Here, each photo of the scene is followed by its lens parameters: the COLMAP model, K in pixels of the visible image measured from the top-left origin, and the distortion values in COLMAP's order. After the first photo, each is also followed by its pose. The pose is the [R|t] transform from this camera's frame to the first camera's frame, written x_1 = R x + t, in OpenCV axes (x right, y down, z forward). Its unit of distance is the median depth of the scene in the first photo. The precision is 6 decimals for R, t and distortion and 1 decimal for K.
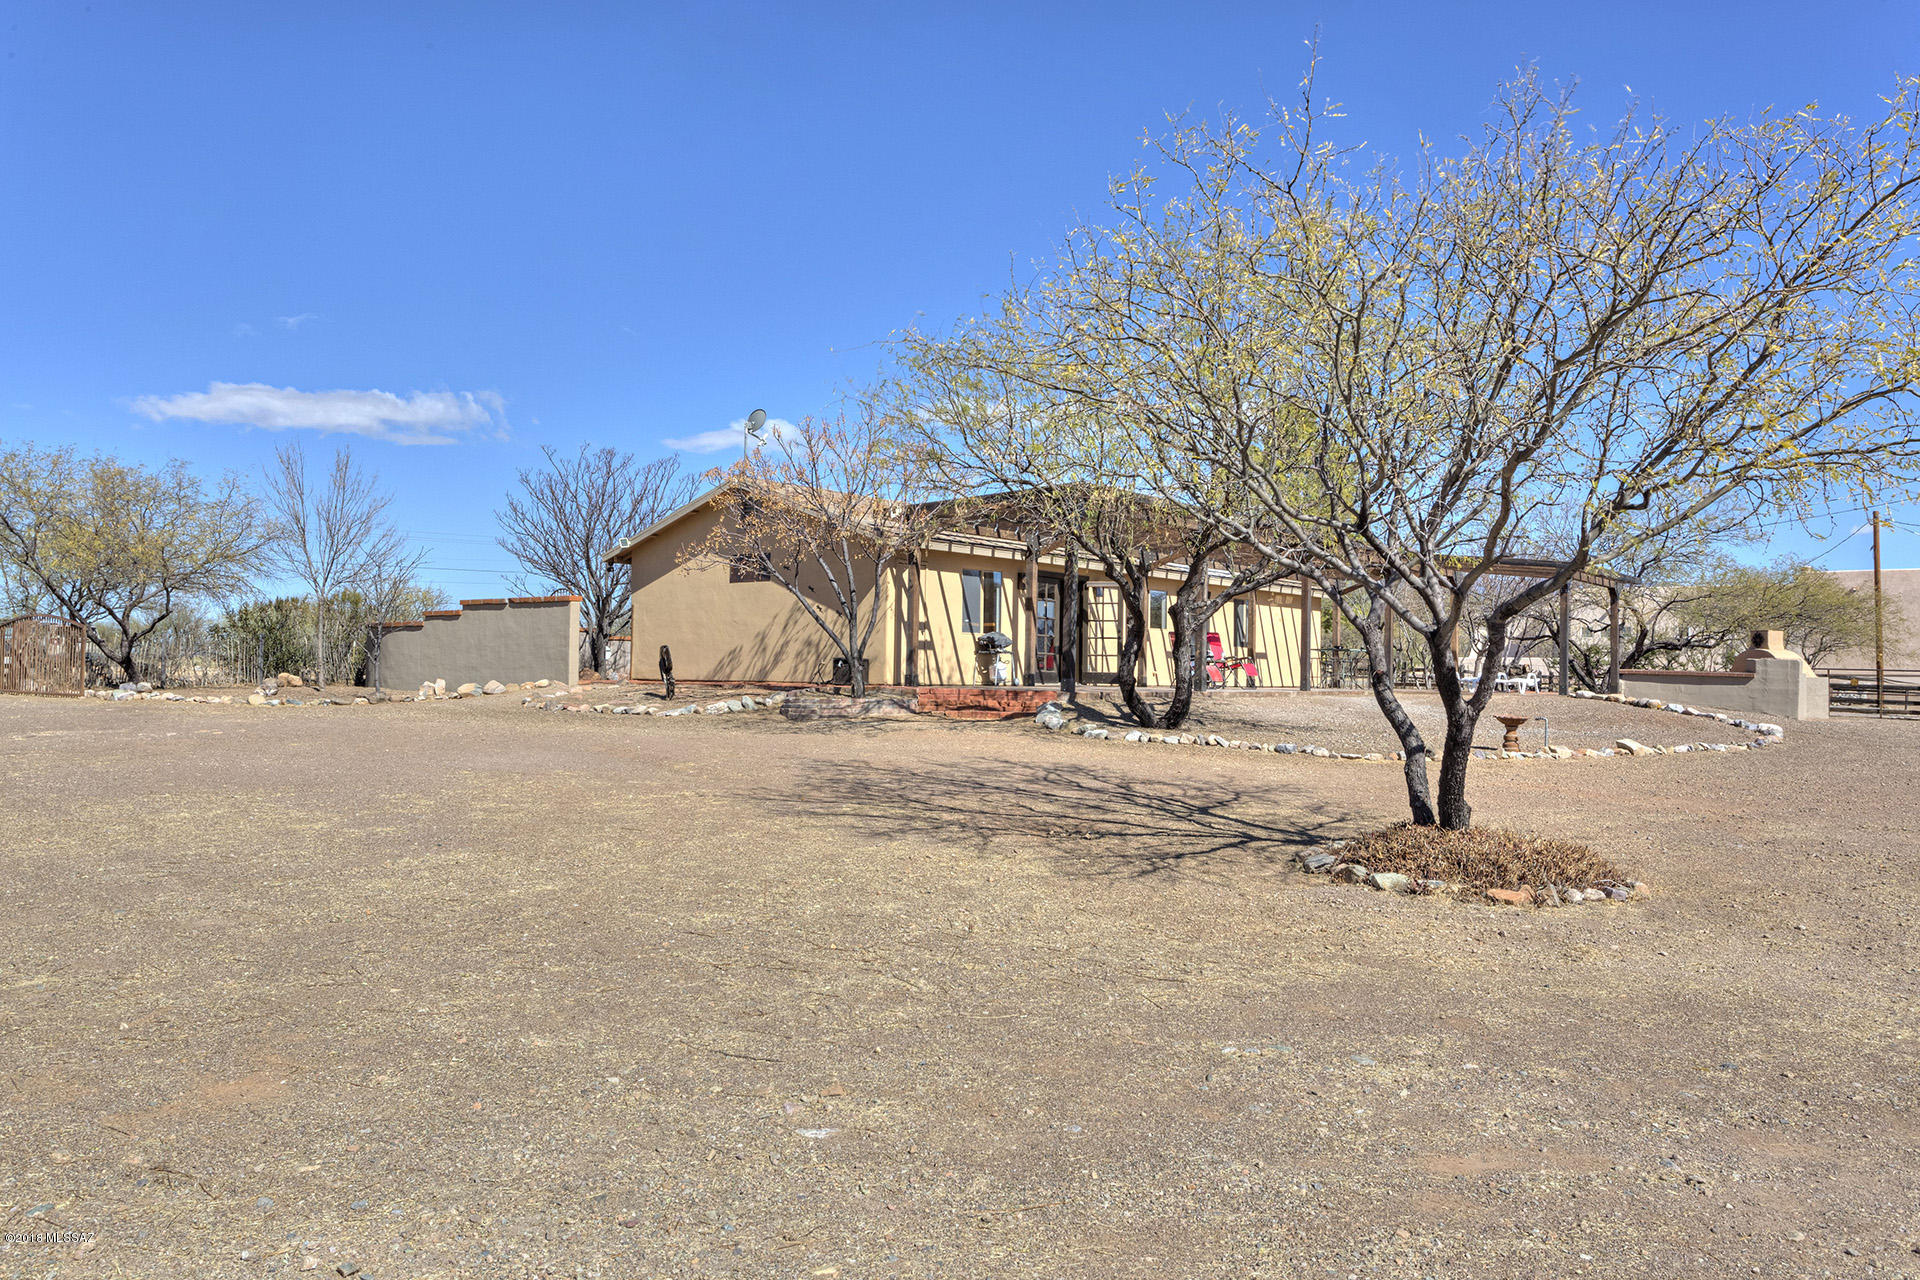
lens RADIAL K [[1494.1, 0, 959.8], [0, 1494.1, 638.3], [0, 0, 1]] dist [0.000004, 0.000001]
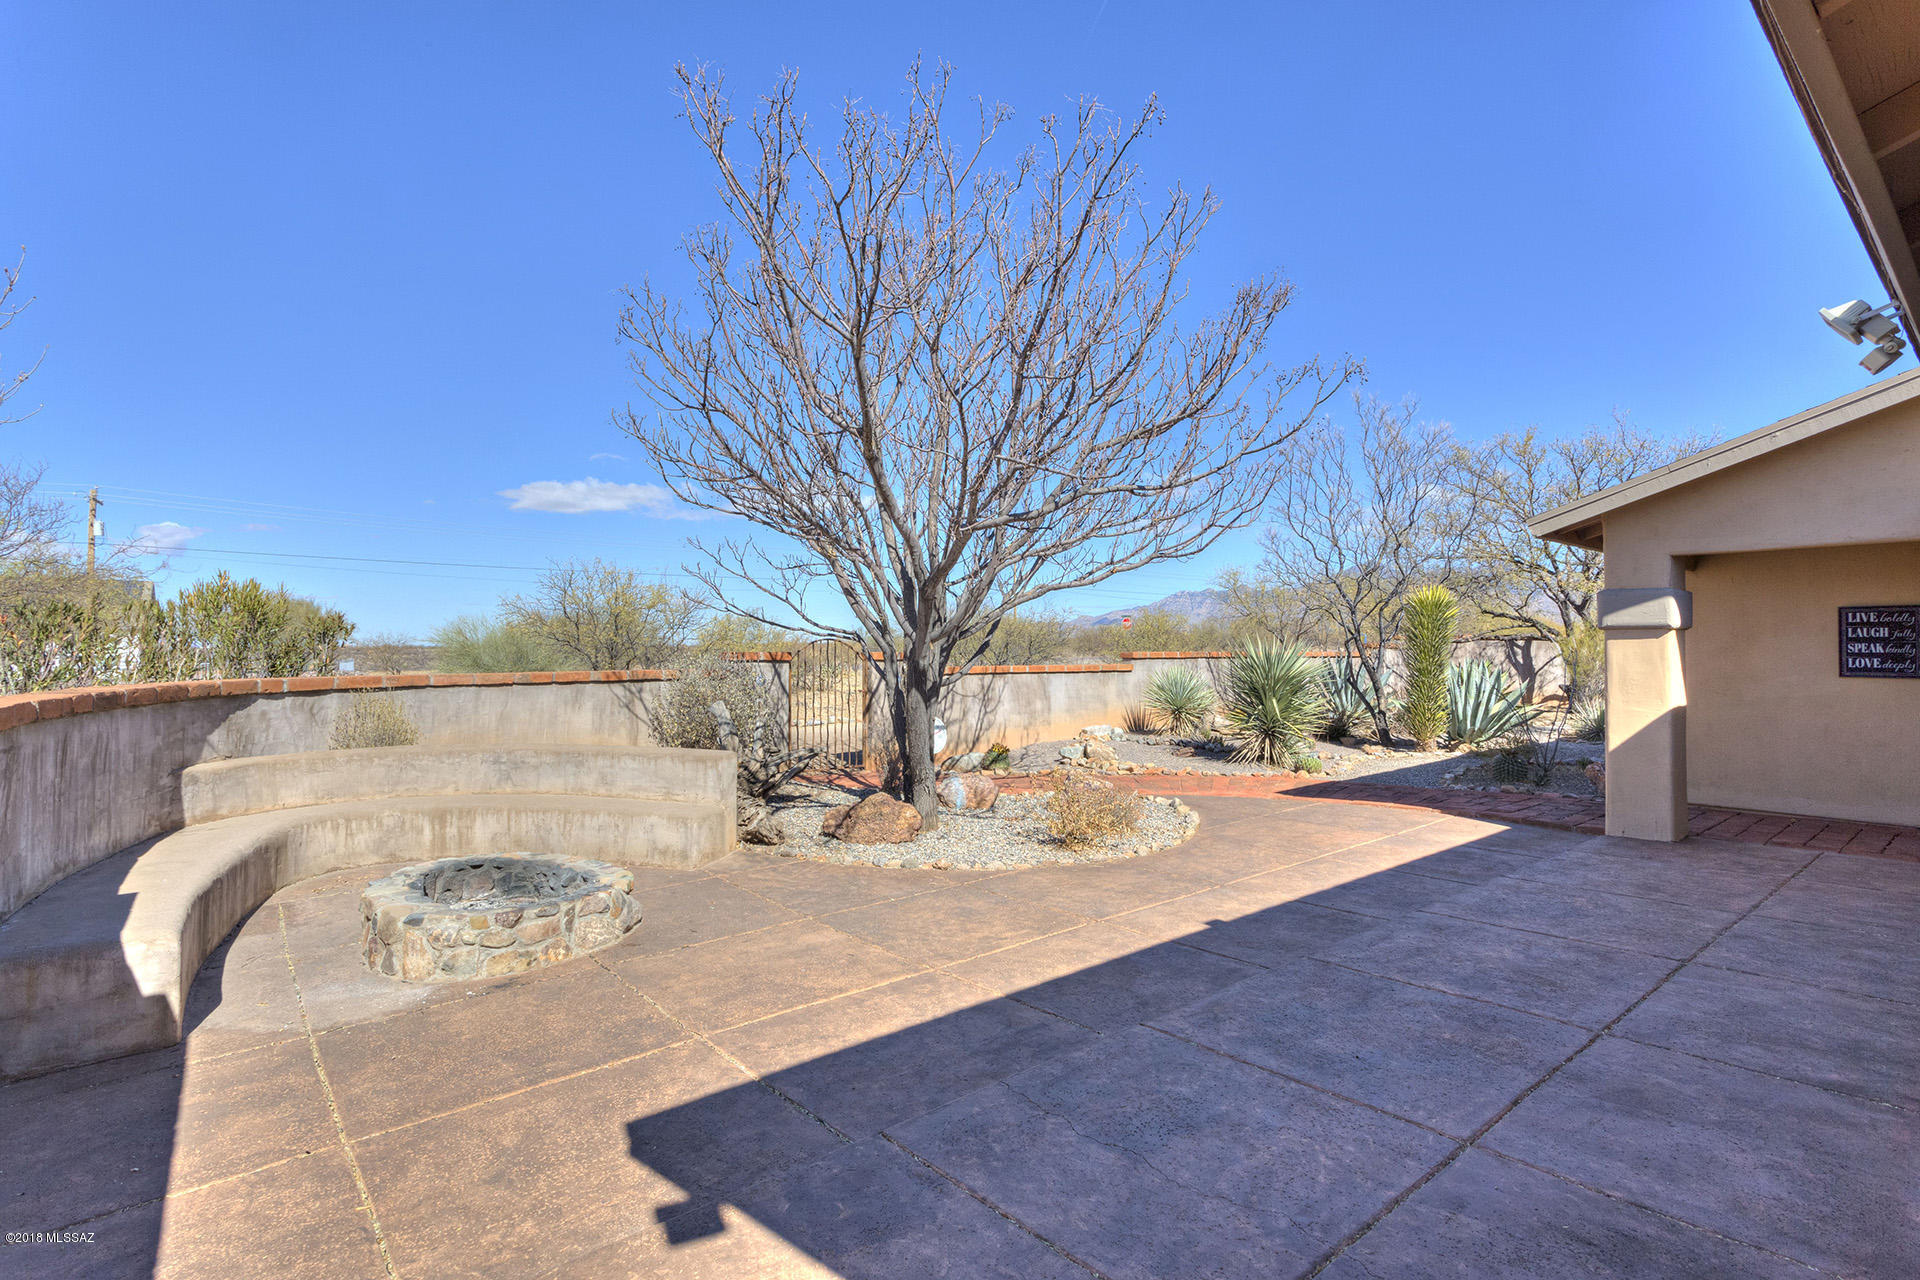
lens RADIAL K [[893.7, 0, 960.7], [0, 893.7, 645.9], [0, 0, 1]] dist [-0.000010, 0.000000]
pose [[0.980033, -0.010333, -0.198565, -0.189569], [0.009296, 0.999938, -0.006158, -0.010150], [0.198616, 0.004189, 0.980068, 0.798611]]
